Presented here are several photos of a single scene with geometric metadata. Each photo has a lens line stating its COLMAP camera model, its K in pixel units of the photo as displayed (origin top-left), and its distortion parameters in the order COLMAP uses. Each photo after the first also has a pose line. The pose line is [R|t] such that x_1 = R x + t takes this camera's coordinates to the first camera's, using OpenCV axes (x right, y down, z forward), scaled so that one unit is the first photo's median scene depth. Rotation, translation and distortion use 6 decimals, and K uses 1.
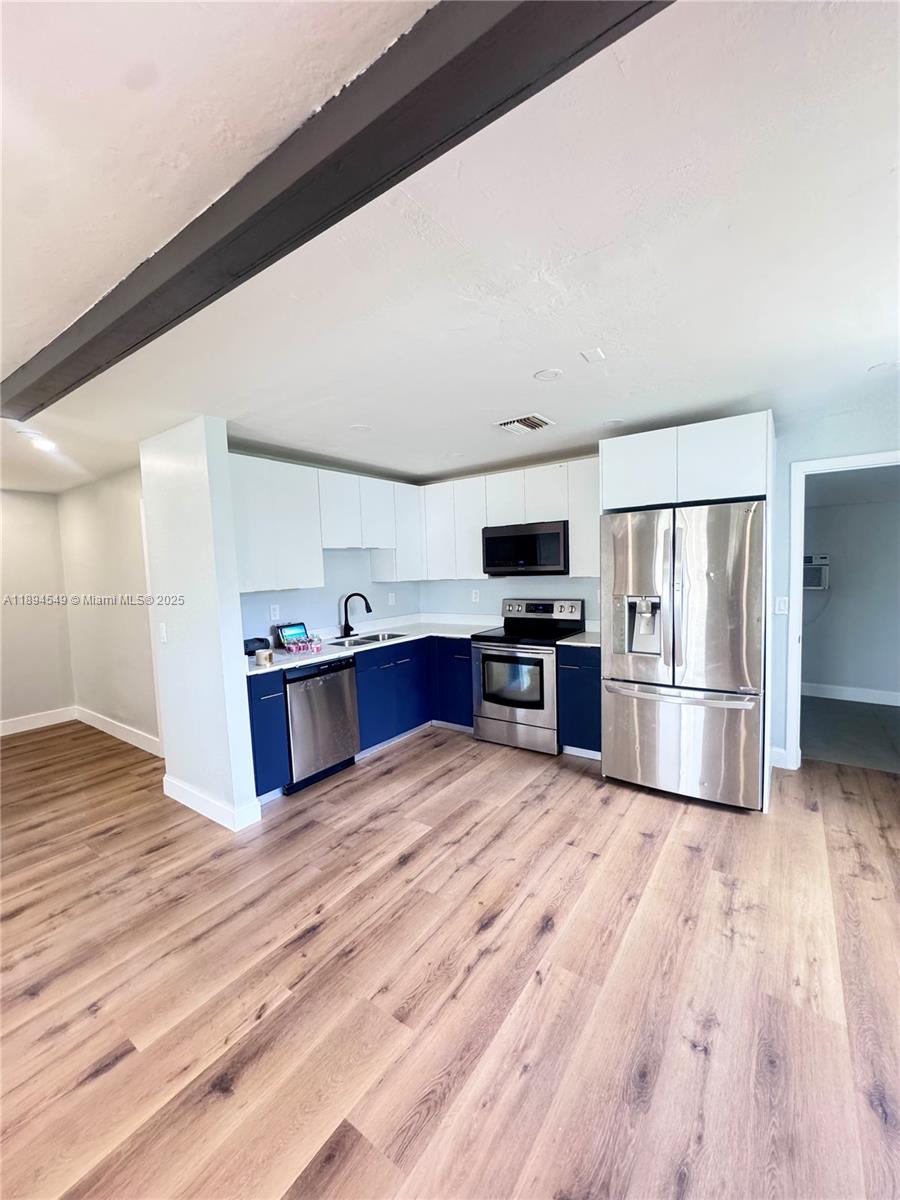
lens RADIAL K [[478.7, 0, 458.2], [0, 478.7, 600.5], [0, 0, 1]] dist [-0.001900, -0.000554]
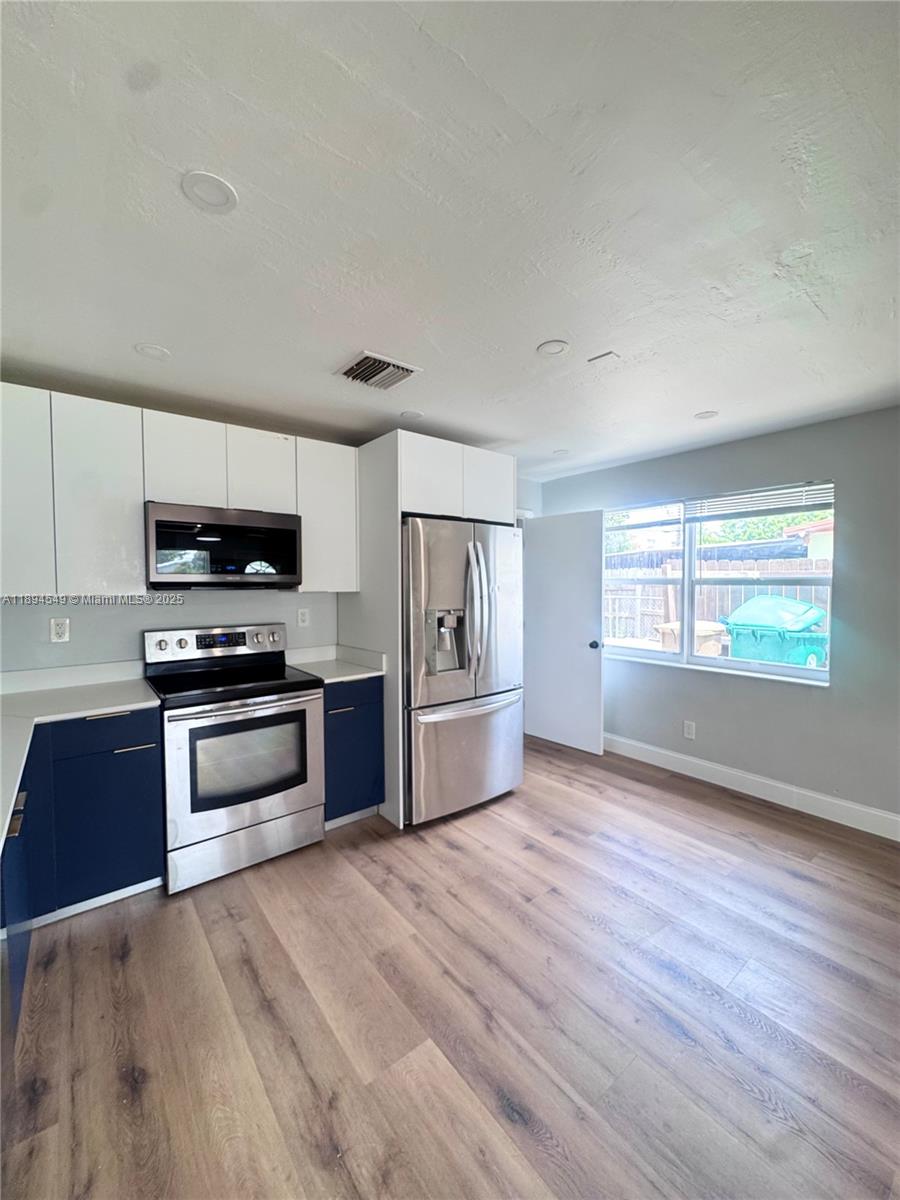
lens RADIAL K [[478.7, 0, 448.1], [0, 478.7, 599.6], [0, 0, 1]] dist [-0.001900, -0.000554]
pose [[0.292922, -0.001448, 0.956135, -0.459267], [0.062964, 0.997857, -0.017778, -0.011129], [-0.954061, 0.065410, 0.292386, 0.636918]]
